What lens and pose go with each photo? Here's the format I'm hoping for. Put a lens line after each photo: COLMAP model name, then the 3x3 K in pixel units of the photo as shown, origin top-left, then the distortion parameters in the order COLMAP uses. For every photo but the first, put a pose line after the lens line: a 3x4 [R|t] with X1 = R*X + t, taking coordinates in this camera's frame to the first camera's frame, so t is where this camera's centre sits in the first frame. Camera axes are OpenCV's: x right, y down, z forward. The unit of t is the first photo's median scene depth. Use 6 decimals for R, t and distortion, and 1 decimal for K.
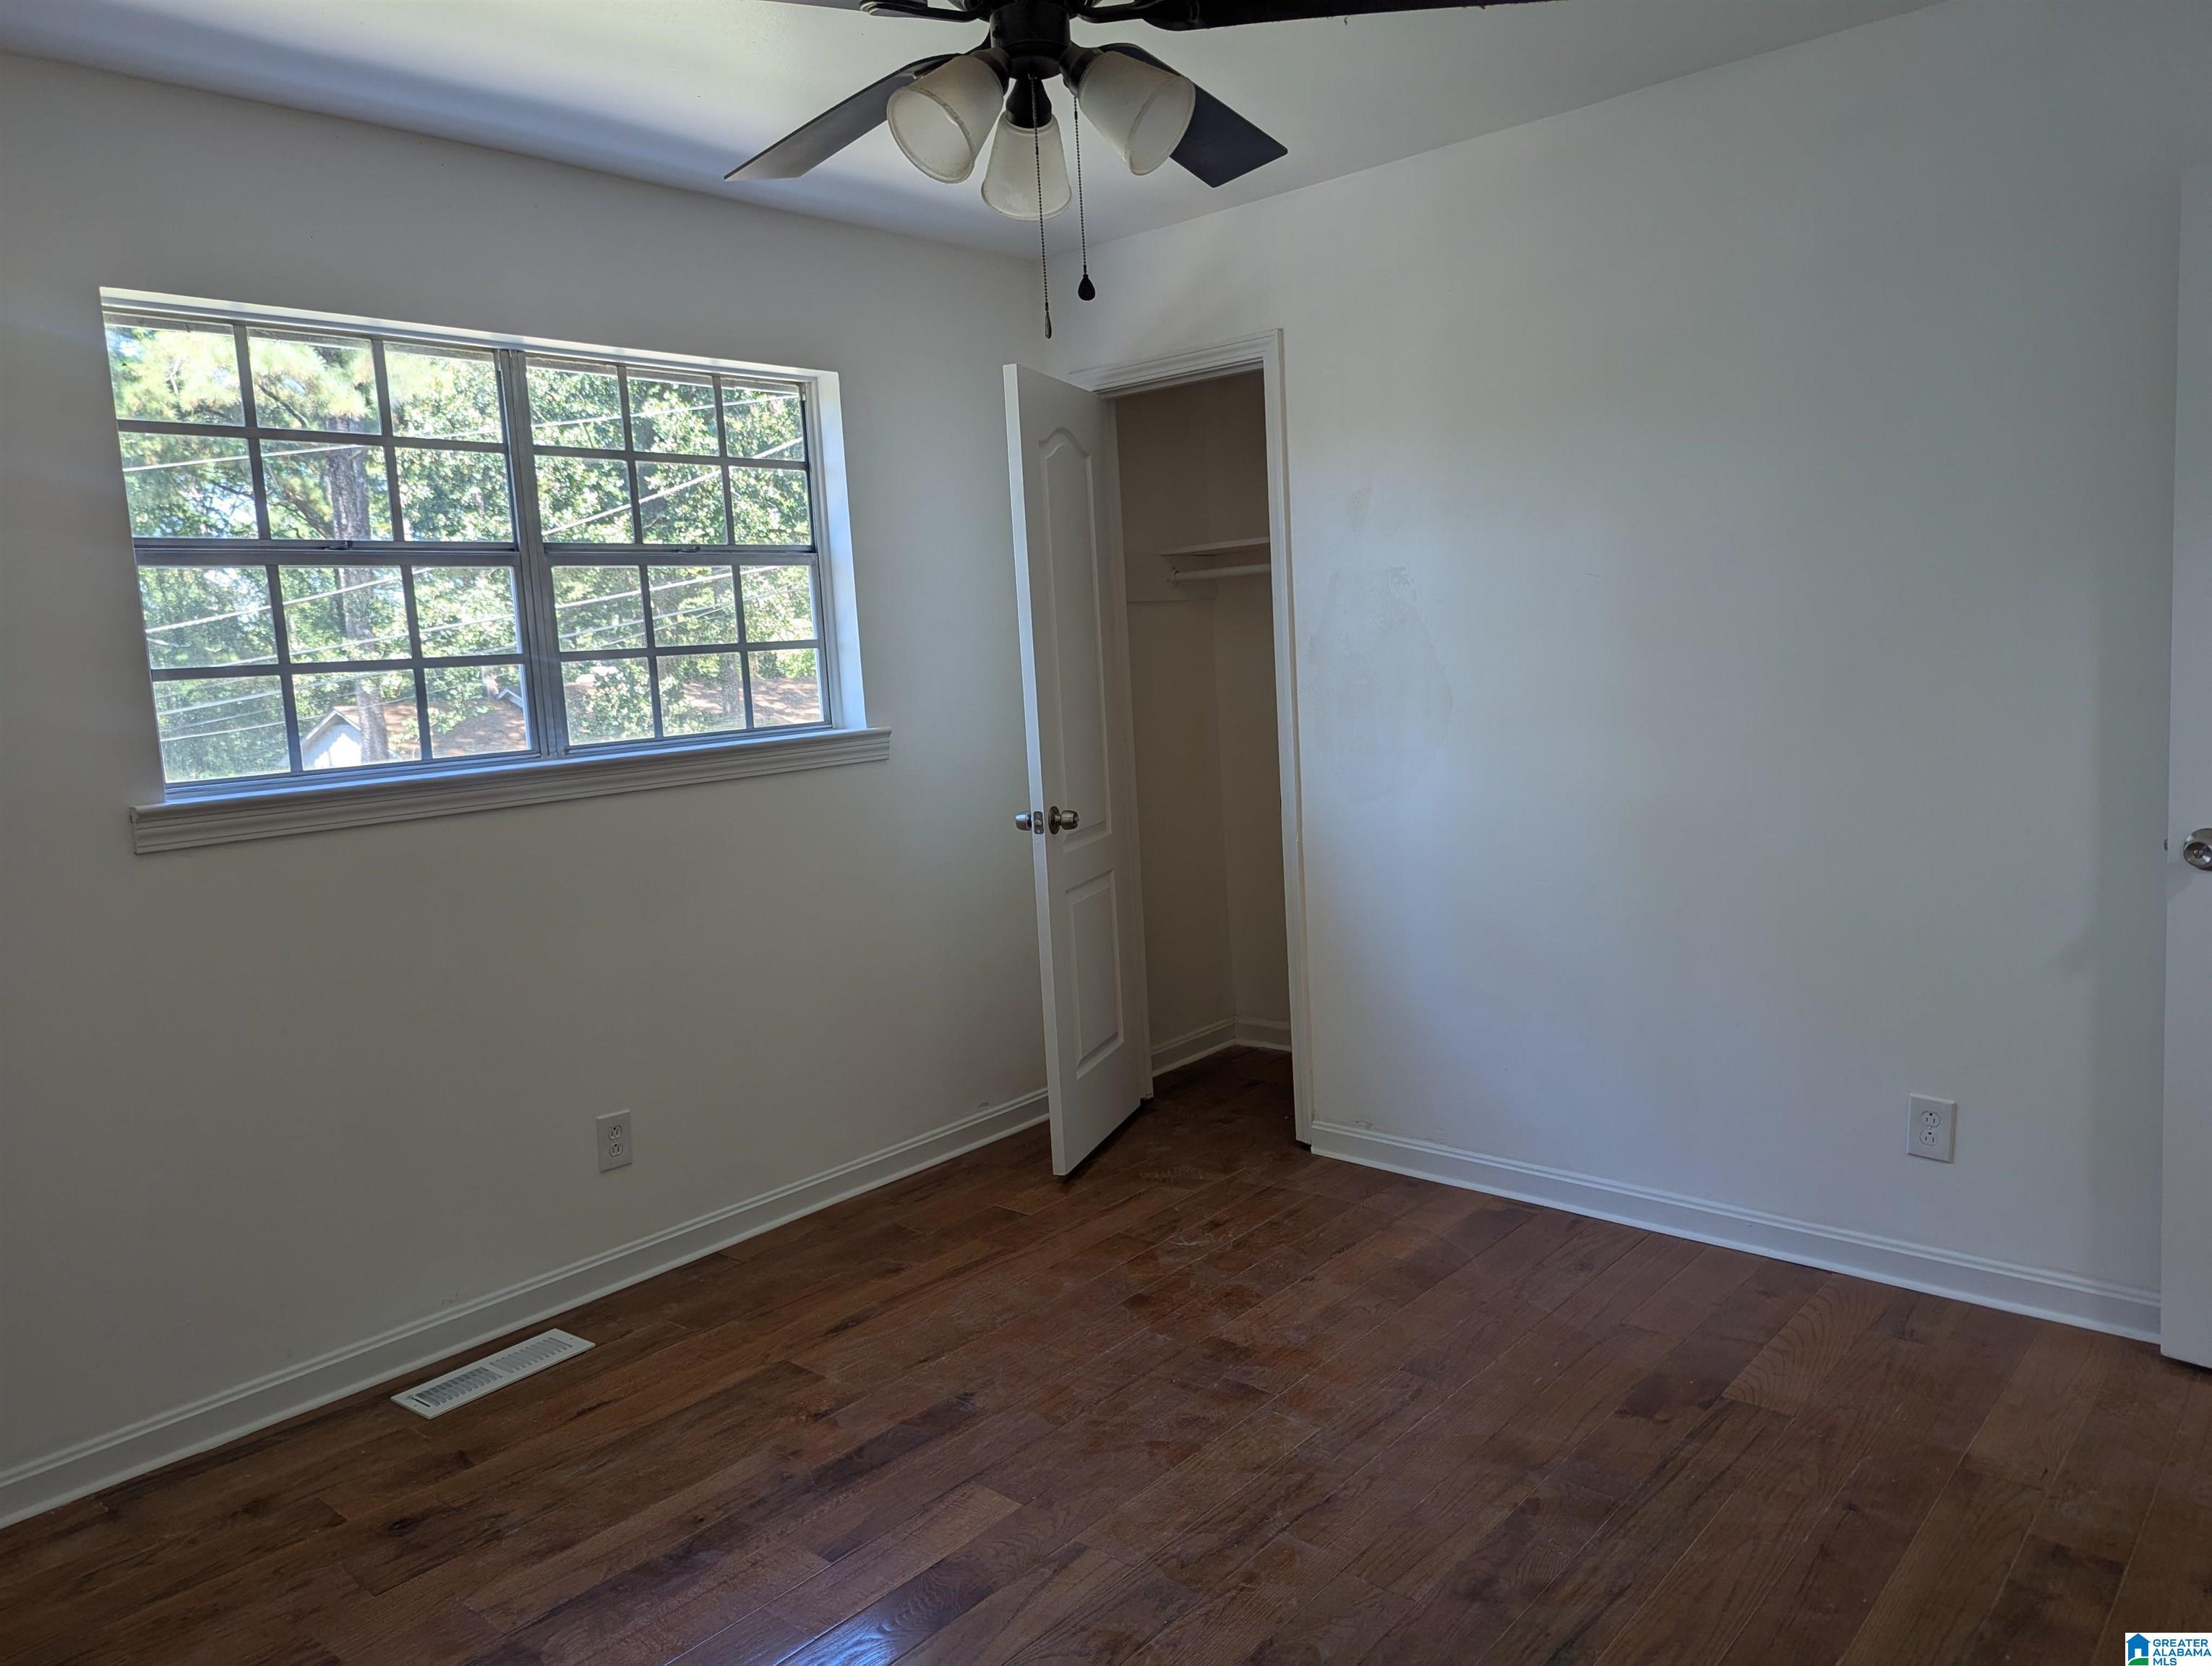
lens RADIAL K [[1578.0, 0, 1106.0], [0, 1578.0, 833.0], [0, 0, 1]] dist [0.062433, -0.064947]
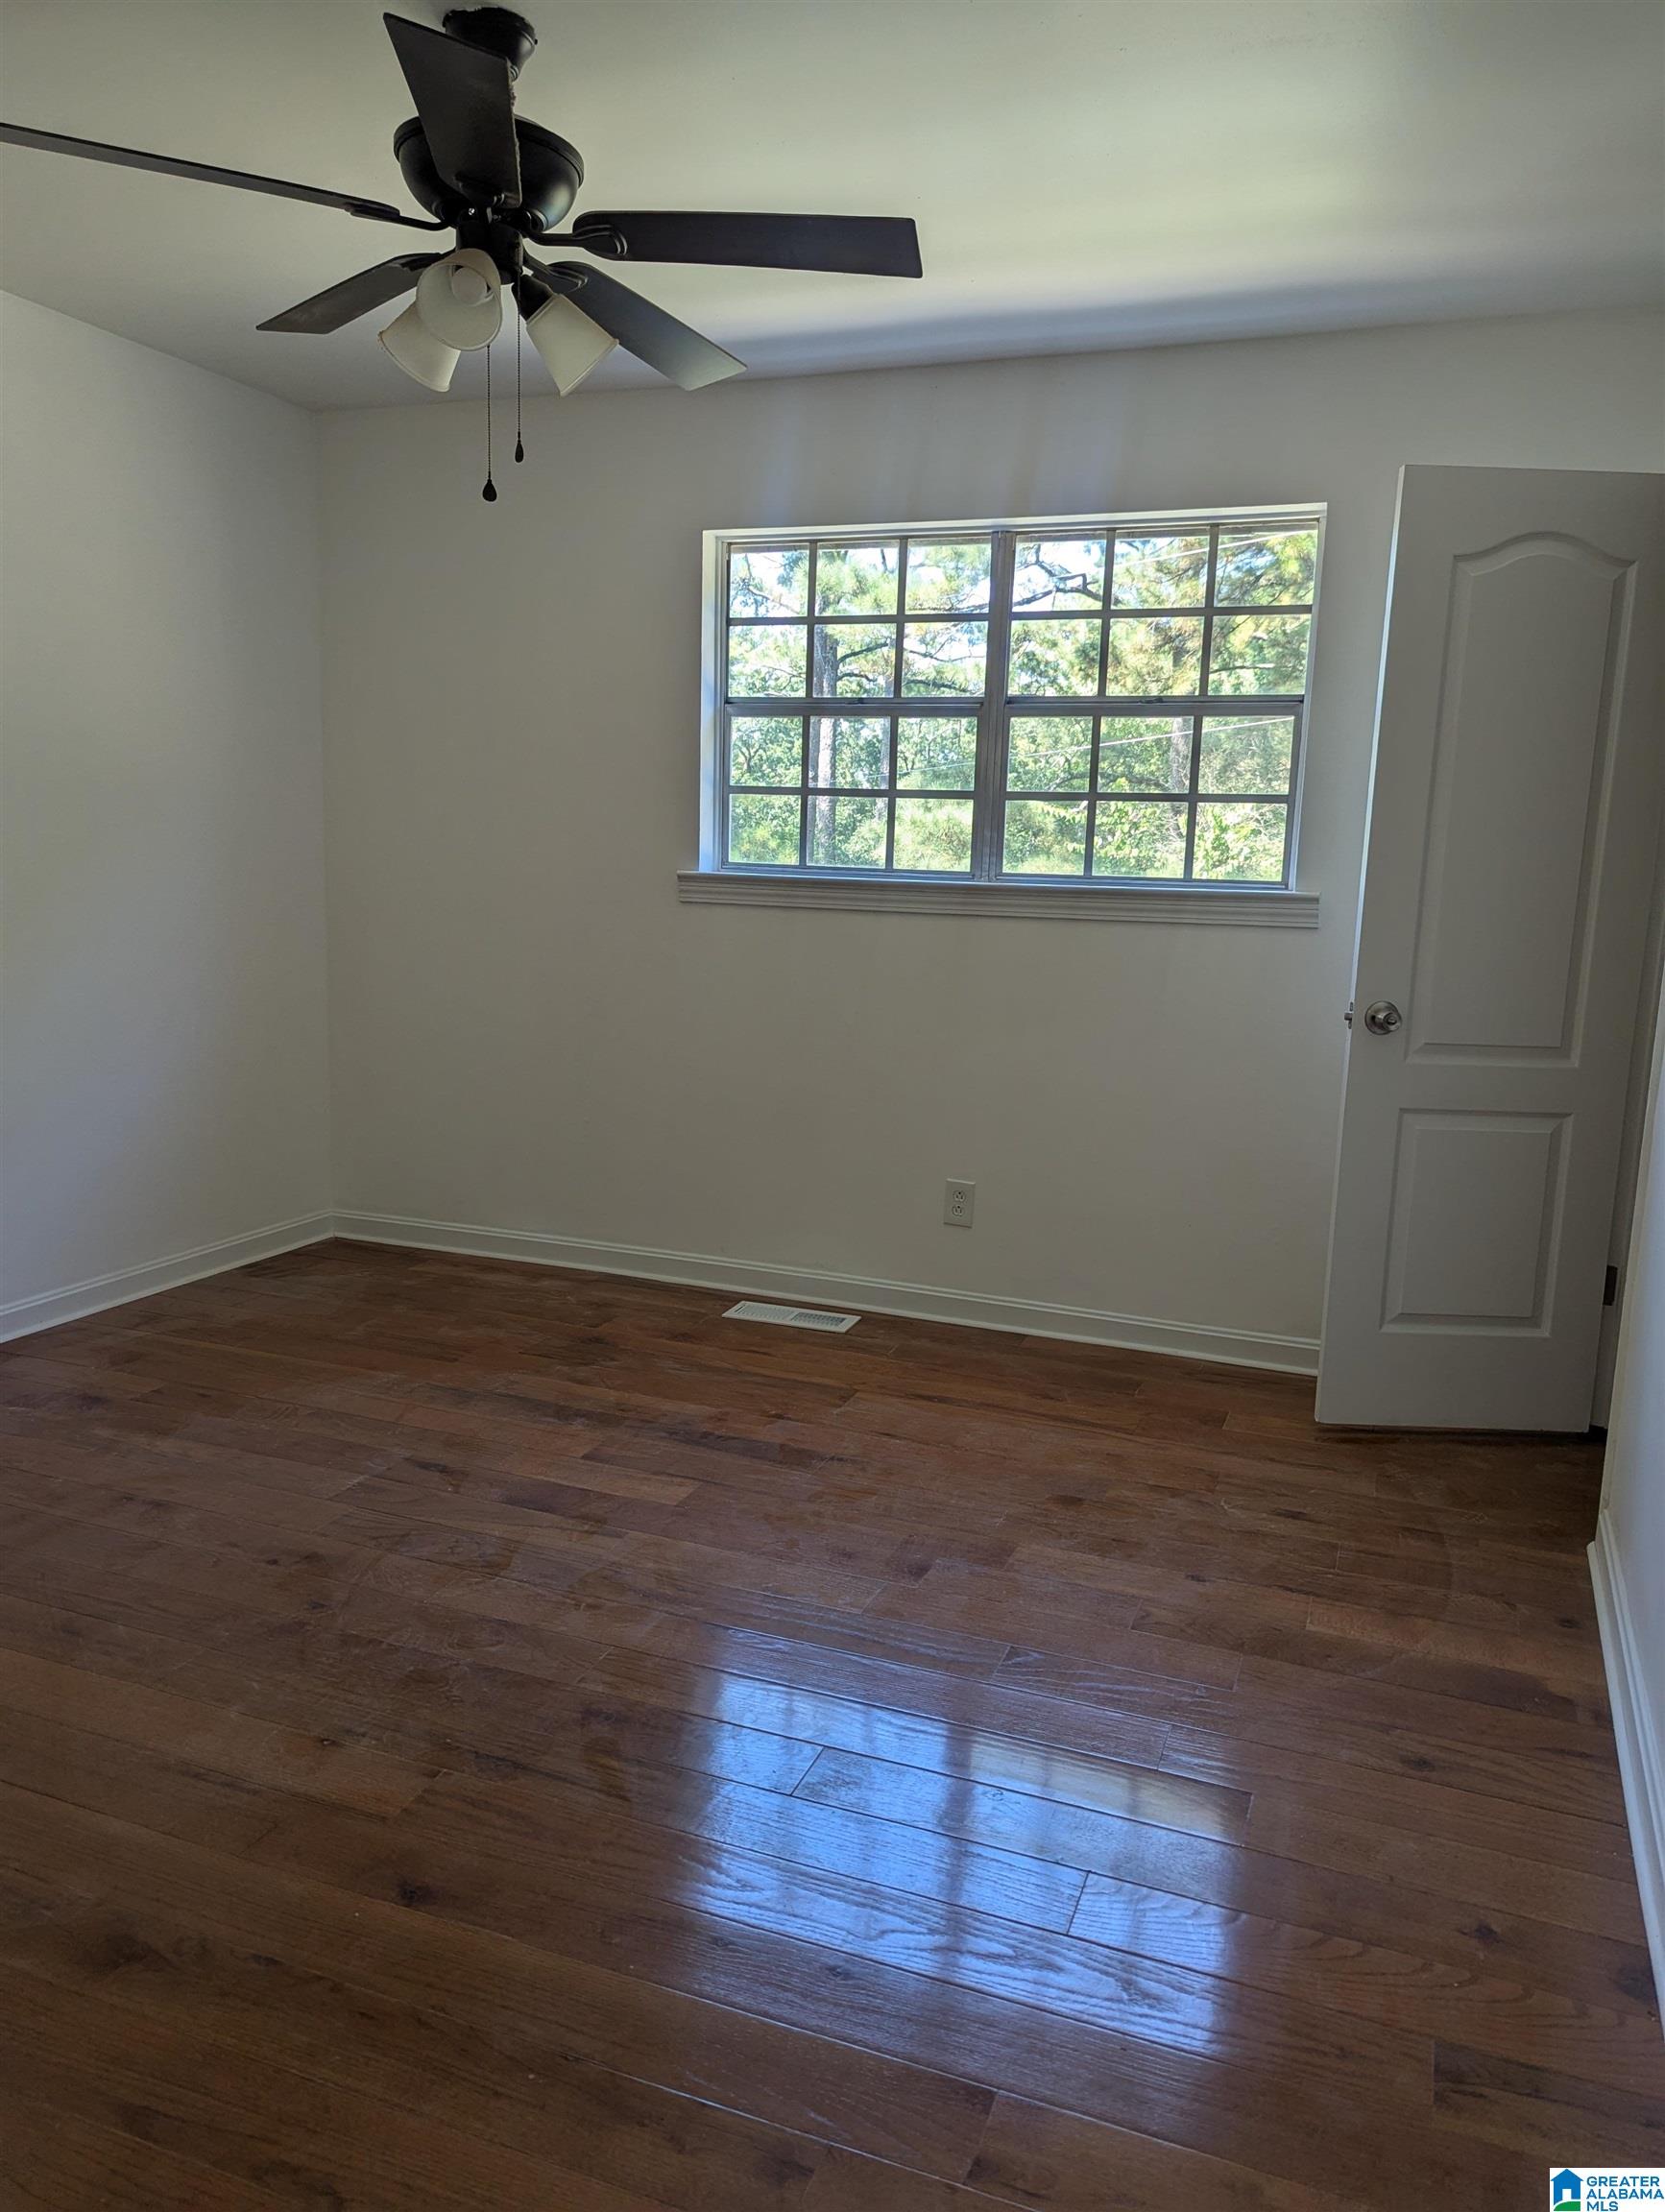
lens RADIAL K [[1541.4, 0, 831.5], [0, 1541.4, 1117.6], [0, 0, 1]] dist [0.065144, -0.063742]
pose [[0.338318, 0.227041, -0.913232, 0.743414], [-0.168190, 0.969421, 0.178703, -0.064758], [0.925880, 0.093138, 0.366158, 0.499864]]
